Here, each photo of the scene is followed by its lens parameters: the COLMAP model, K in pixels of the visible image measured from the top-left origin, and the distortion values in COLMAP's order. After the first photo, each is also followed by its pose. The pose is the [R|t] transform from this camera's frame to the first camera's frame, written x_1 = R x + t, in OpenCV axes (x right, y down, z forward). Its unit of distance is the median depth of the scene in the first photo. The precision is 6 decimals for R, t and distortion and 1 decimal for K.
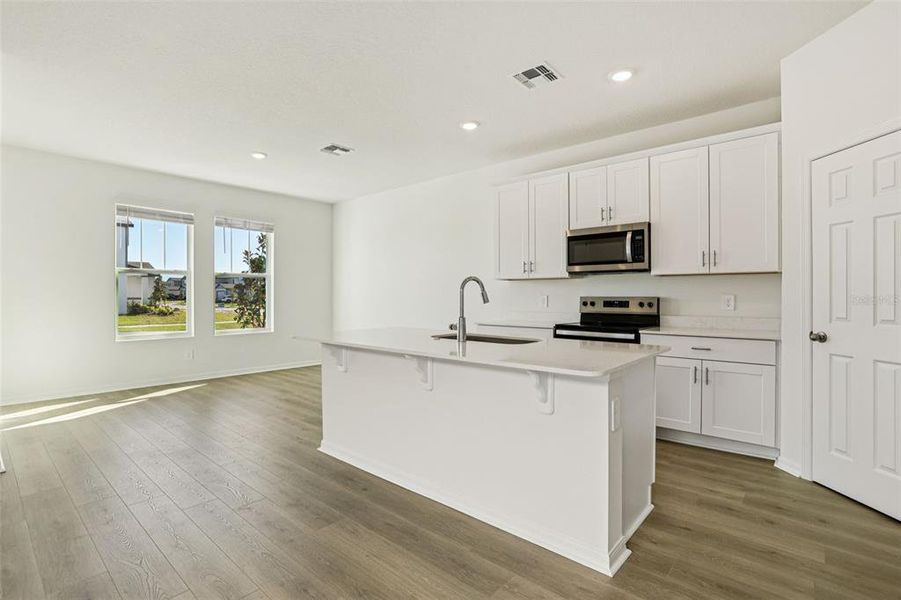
lens RADIAL K [[423.0, 0, 451.7], [0, 423.0, 296.7], [0, 0, 1]] dist [-0.022432, 0.004735]
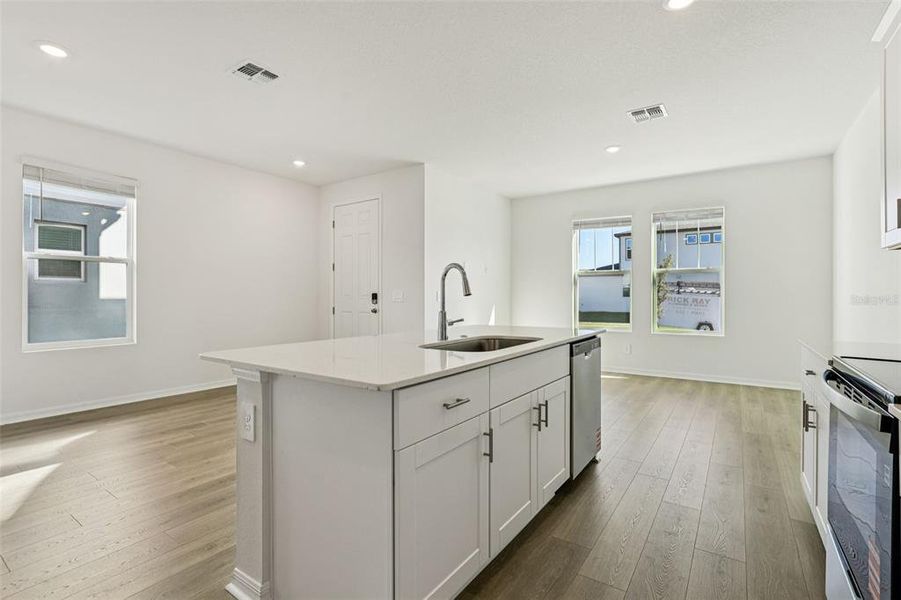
lens RADIAL K [[423.0, 0, 441.2], [0, 423.0, 294.1], [0, 0, 1]] dist [-0.022432, 0.004735]
pose [[0.097630, -0.004802, -0.995211, 0.600904], [-0.001899, 0.999986, -0.005012, 0.010165], [0.995221, 0.002379, 0.097619, 0.642938]]
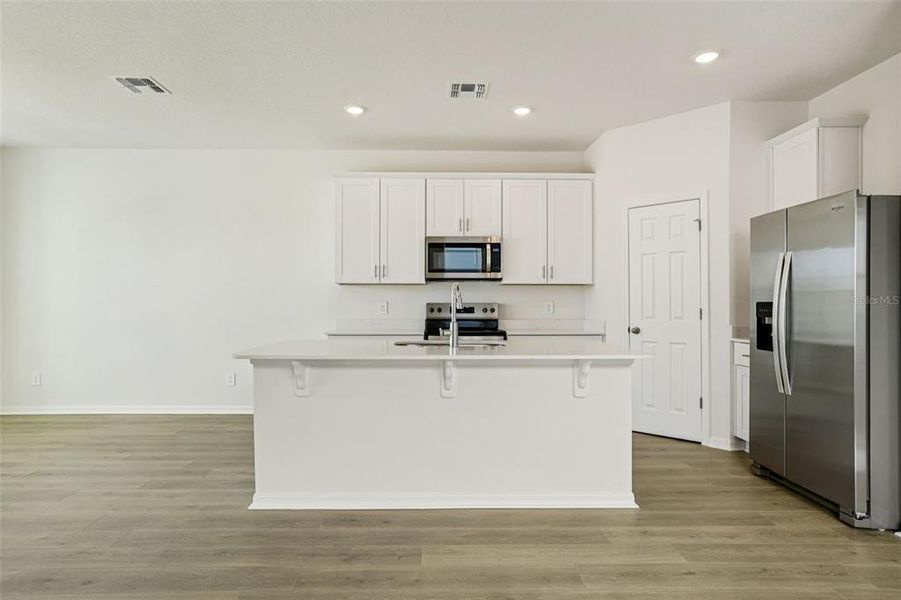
lens RADIAL K [[499.9, 0, 444.1], [0, 499.9, 304.4], [0, 0, 1]] dist [-0.010571, 0.006471]
pose [[0.743827, -0.000569, 0.668372, -0.550724], [0.000256, 1.000000, 0.000567, 0.003318], [-0.668373, -0.000251, 0.743827, 0.100874]]
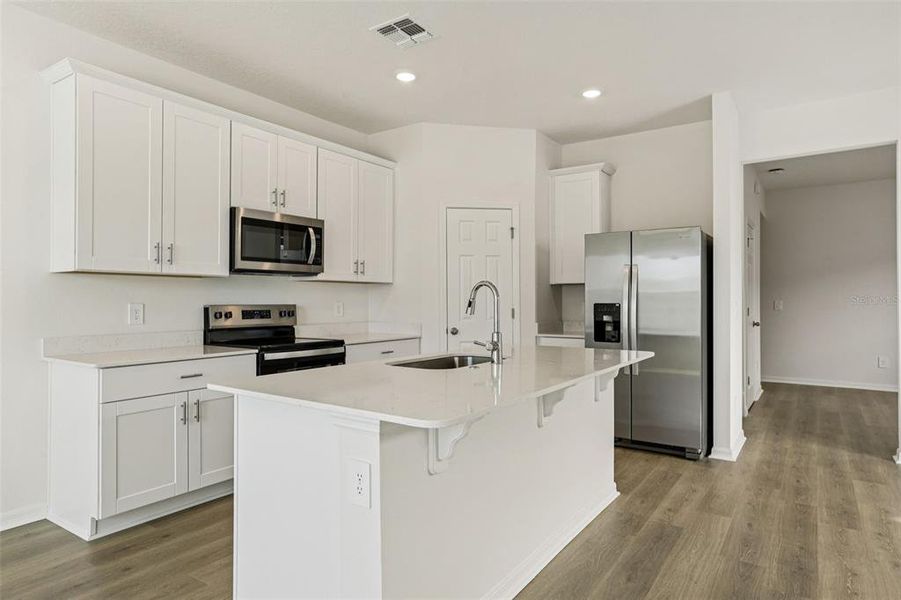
lens RADIAL K [[528.3, 0, 443.2], [0, 528.3, 300.8], [0, 0, 1]] dist [0.001150, 0.011394]
pose [[-0.093058, -0.003676, 0.995654, -0.670857], [0.001406, 0.999992, 0.003823, -0.011117], [-0.995660, 0.001756, -0.093052, 0.843623]]
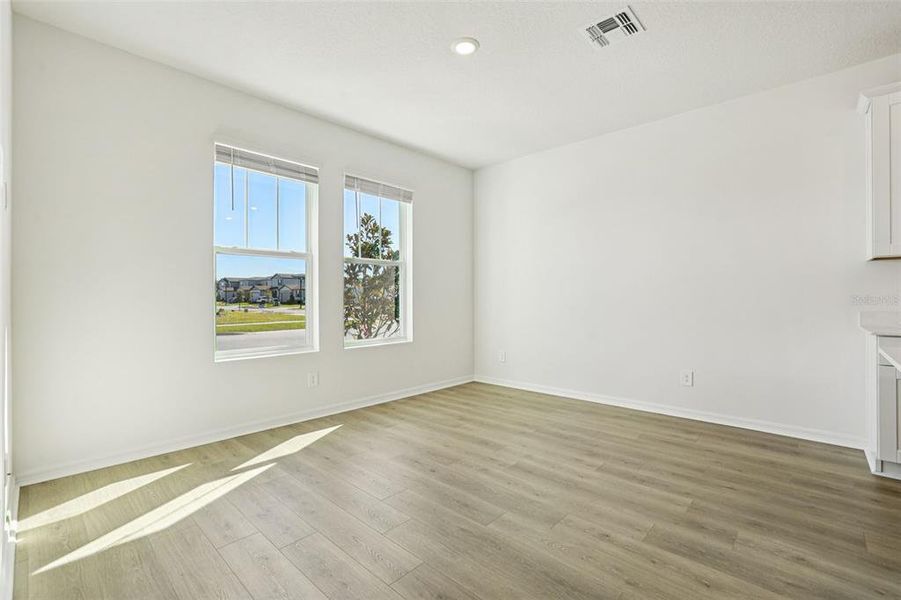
lens RADIAL K [[400.4, 0, 451.7], [0, 400.4, 301.3], [0, 0, 1]] dist [-0.021253, -0.000195]
pose [[0.999368, -0.010647, -0.033923, -0.587920], [0.011126, 0.999841, 0.013959, 0.010547], [0.033769, -0.014327, 0.999327, 0.573112]]
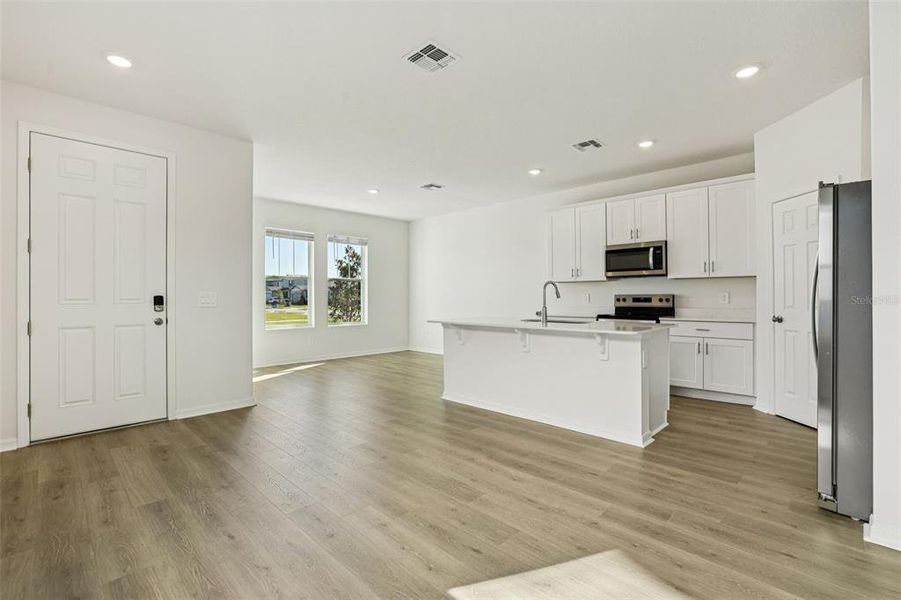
lens RADIAL K [[404.2, 0, 461.6], [0, 404.2, 296.1], [0, 0, 1]] dist [-0.022634, 0.000389]
pose [[0.999158, -0.004636, -0.040764, -0.156271], [0.004540, 0.999987, -0.002449, 0.007017], [0.040775, 0.002262, 0.999166, -0.361328]]
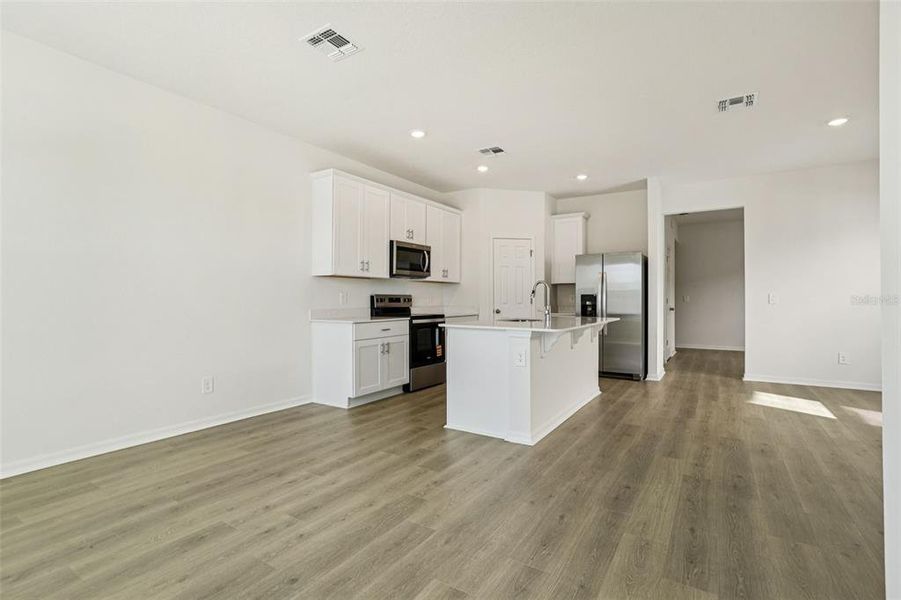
lens RADIAL K [[423.0, 0, 443.2], [0, 423.0, 300.6], [0, 0, 1]] dist [-0.022432, 0.004735]
pose [[-0.124229, -0.007633, 0.992224, -1.092728], [-0.001165, 0.999971, 0.007546, 0.010626], [-0.992253, -0.000218, -0.124234, 1.137430]]
